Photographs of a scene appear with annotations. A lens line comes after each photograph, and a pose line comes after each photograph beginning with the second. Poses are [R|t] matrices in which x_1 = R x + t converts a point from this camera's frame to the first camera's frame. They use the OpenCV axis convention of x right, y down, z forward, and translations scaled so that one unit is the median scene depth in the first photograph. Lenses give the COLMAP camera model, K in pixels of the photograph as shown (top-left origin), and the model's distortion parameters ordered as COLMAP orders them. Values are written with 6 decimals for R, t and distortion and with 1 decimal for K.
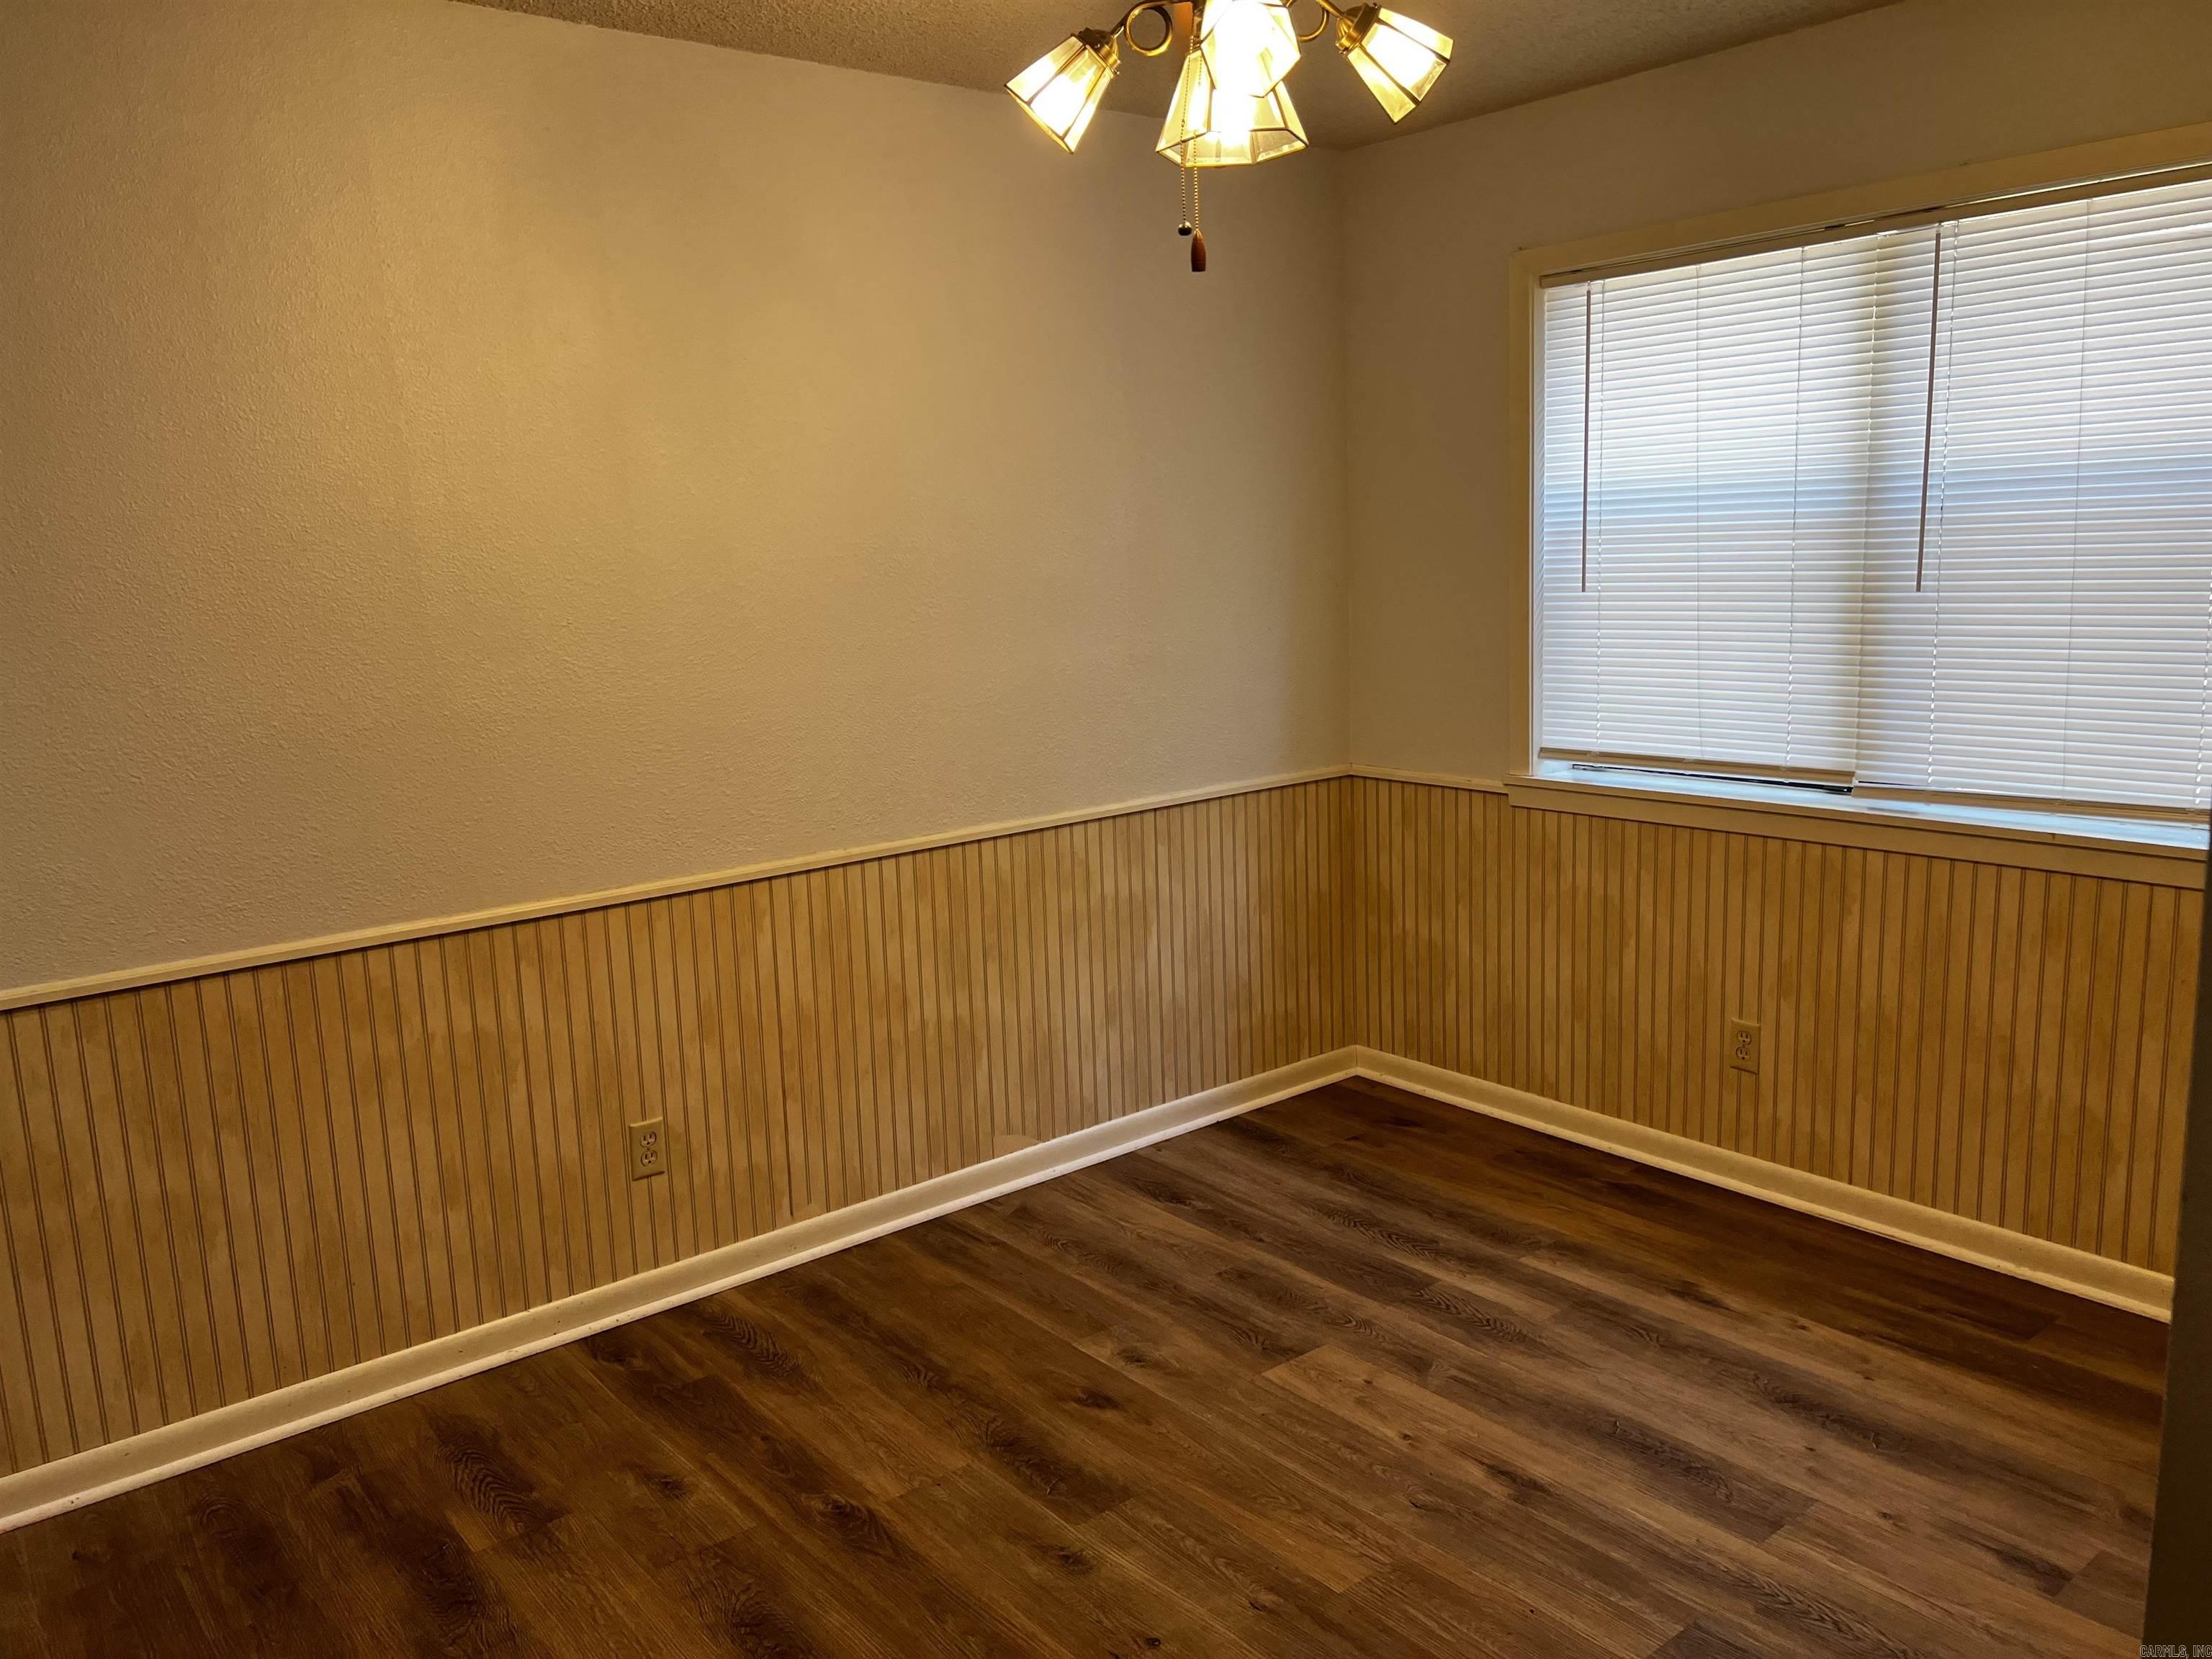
lens RADIAL K [[1677.8, 0, 1103.8], [0, 1677.8, 826.9], [0, 0, 1]] dist [0.066108, -0.070726]
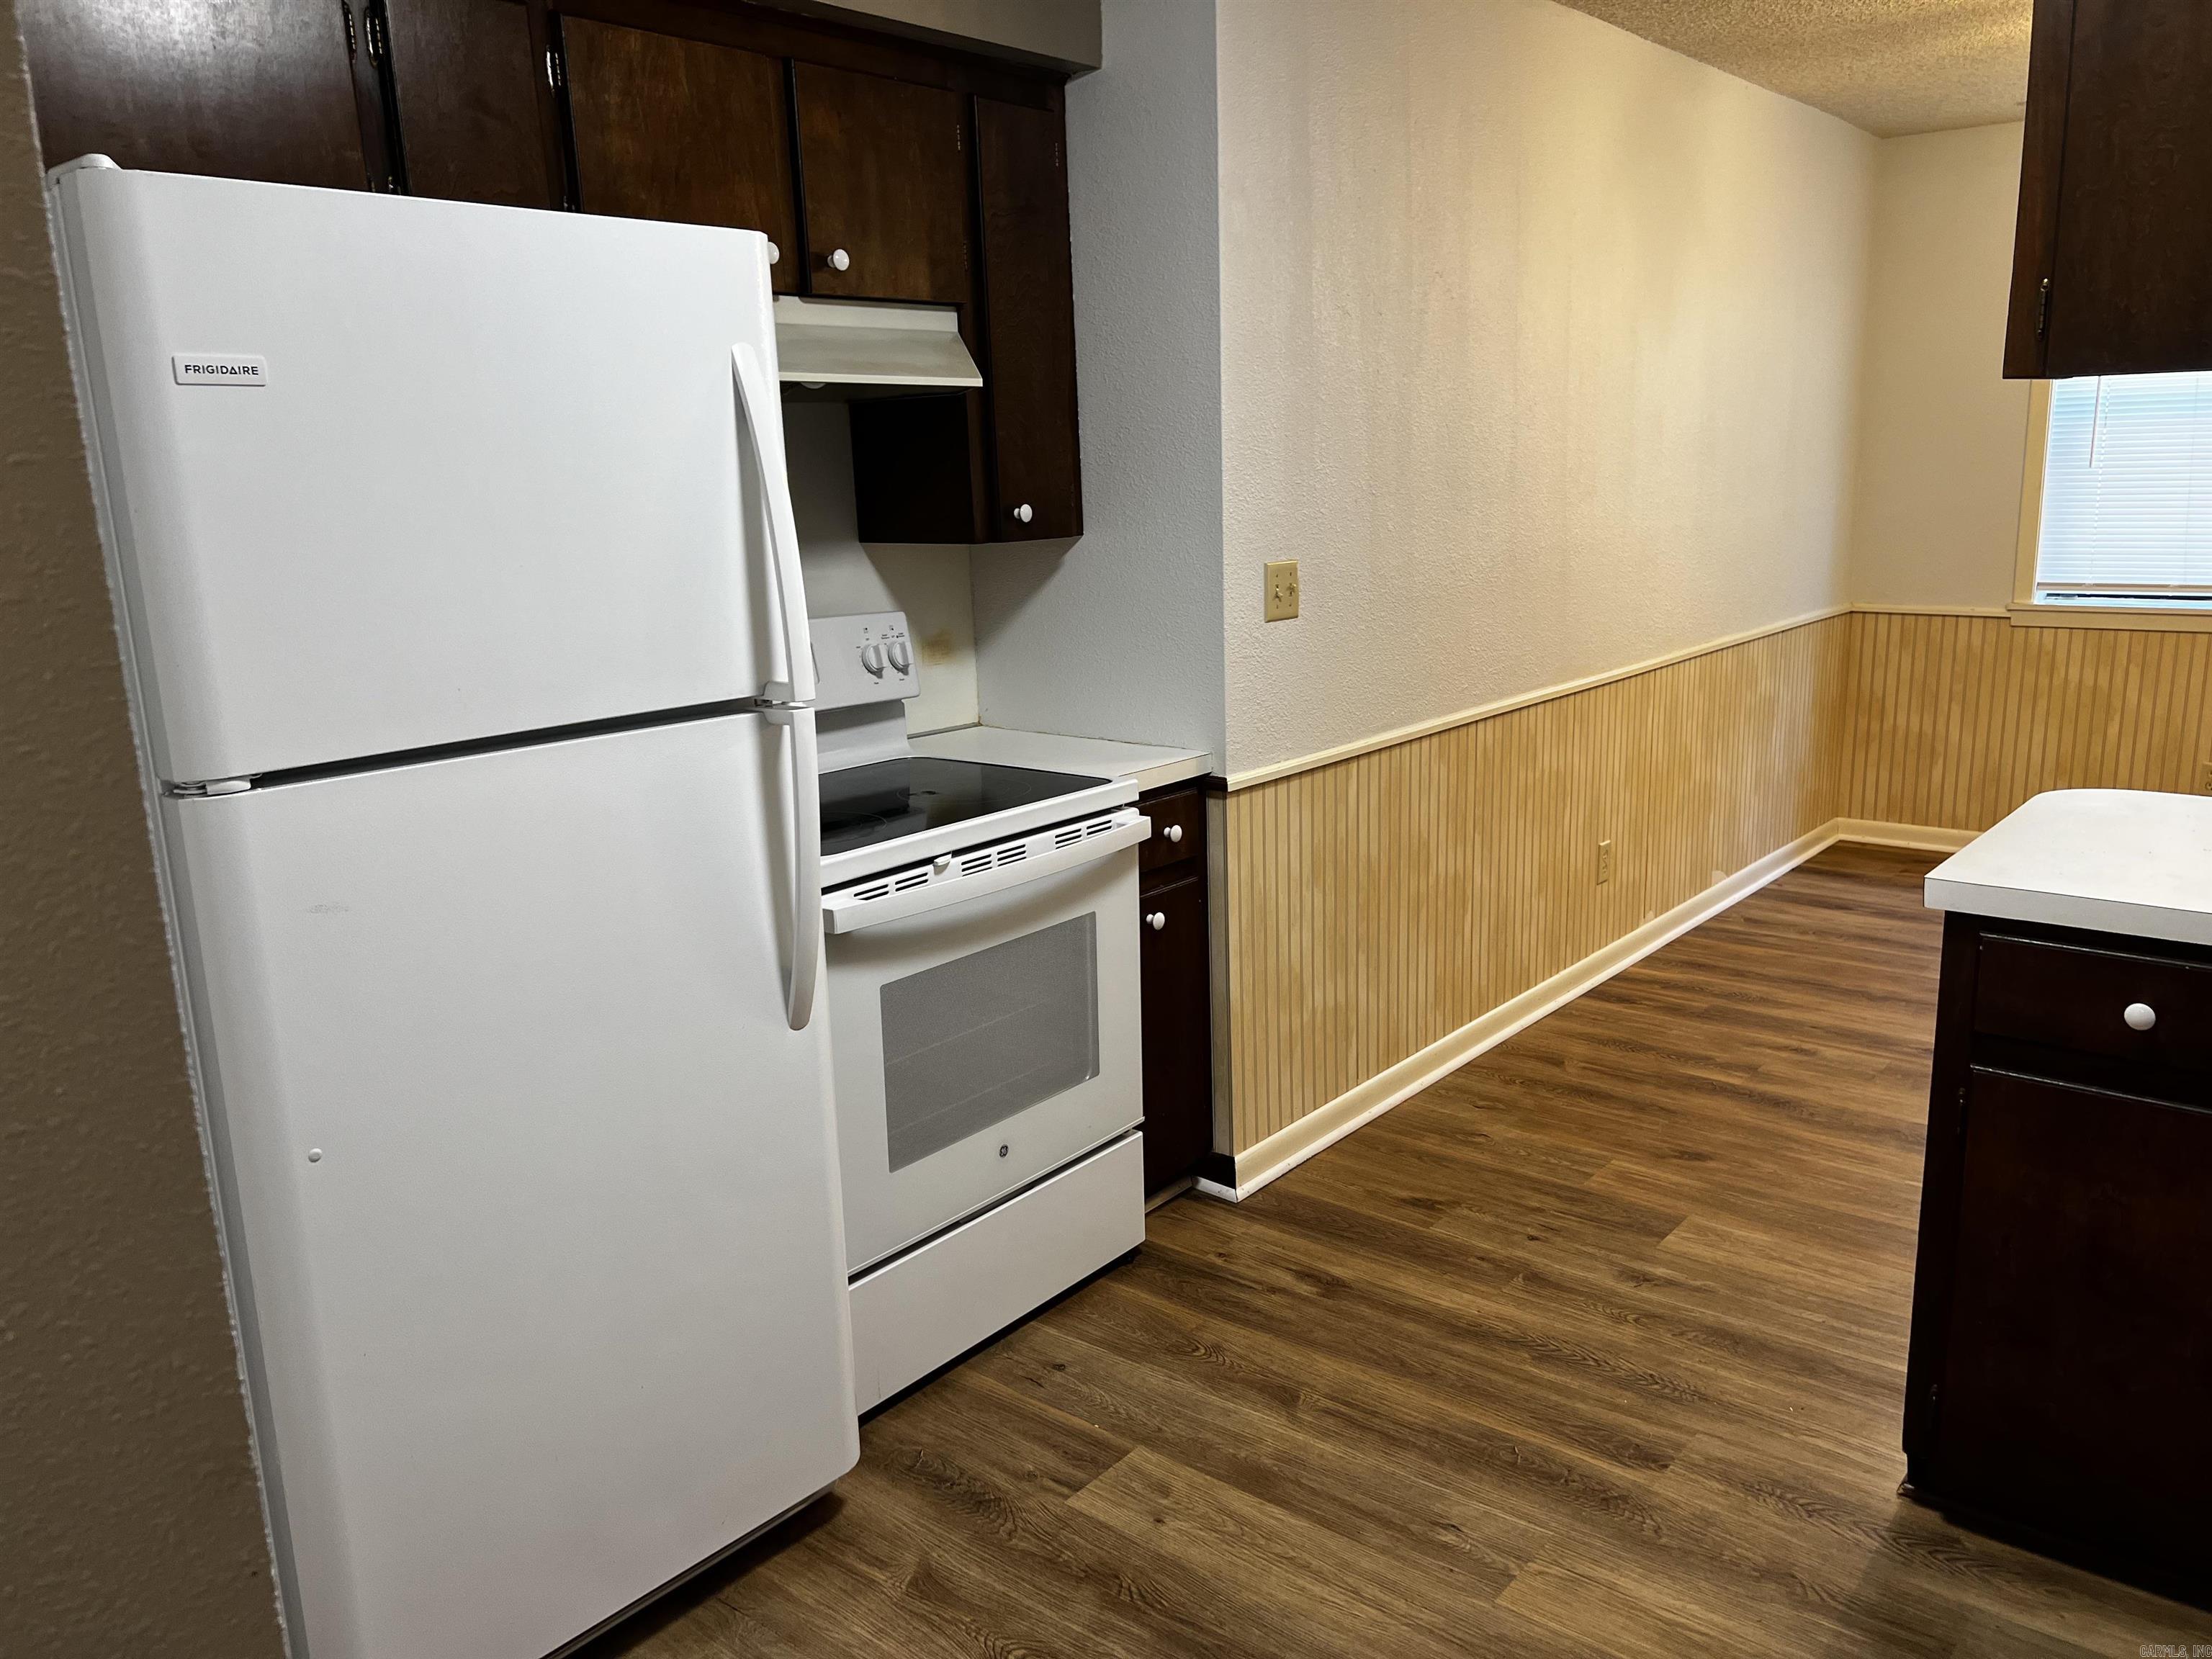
lens RADIAL K [[1677.8, 0, 1139.3], [0, 1677.8, 830.1], [0, 0, 1]] dist [0.066108, -0.070726]
pose [[0.977251, -0.034084, 0.209328, -0.882601], [0.025688, 0.998758, 0.042701, 0.089871], [-0.210524, -0.036352, 0.976913, -0.258237]]
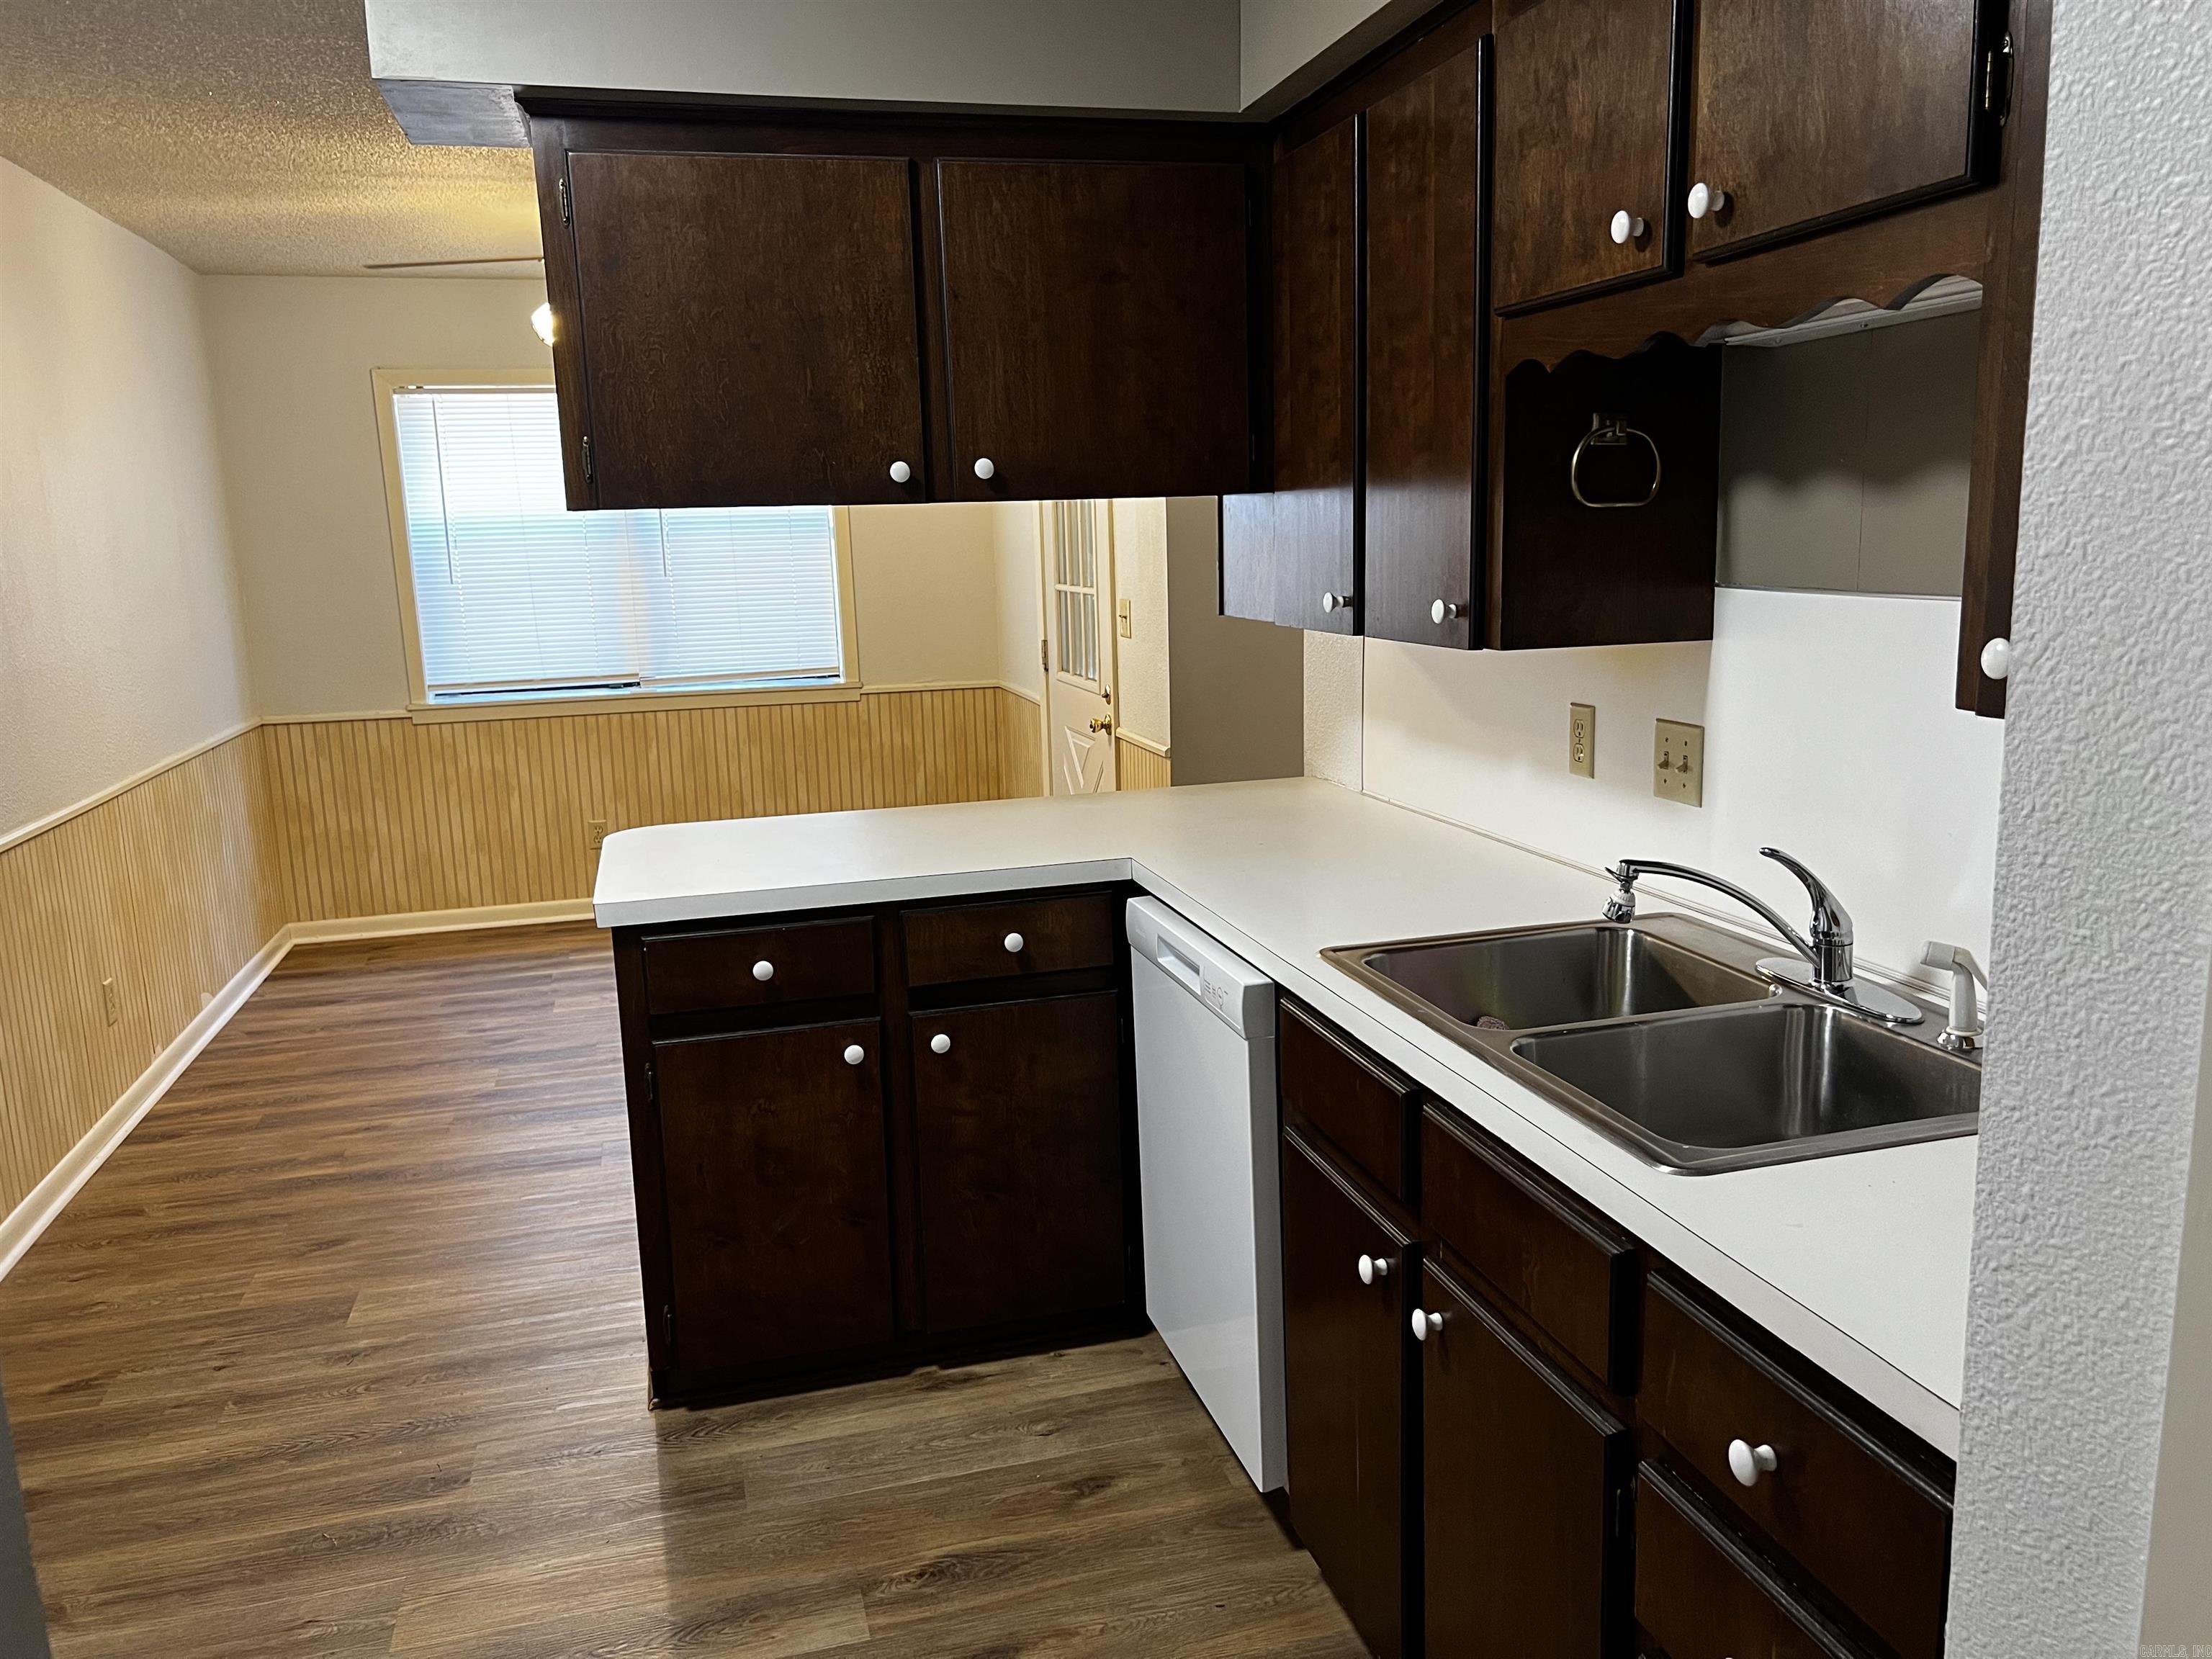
lens RADIAL K [[1677.8, 0, 1102.2], [0, 1677.8, 838.5], [0, 0, 1]] dist [0.066108, -0.070726]
pose [[0.409068, -0.144140, 0.901048, -1.065447], [0.174597, 0.981565, 0.077755, 0.092544], [-0.895644, 0.125513, 0.426694, -0.251926]]
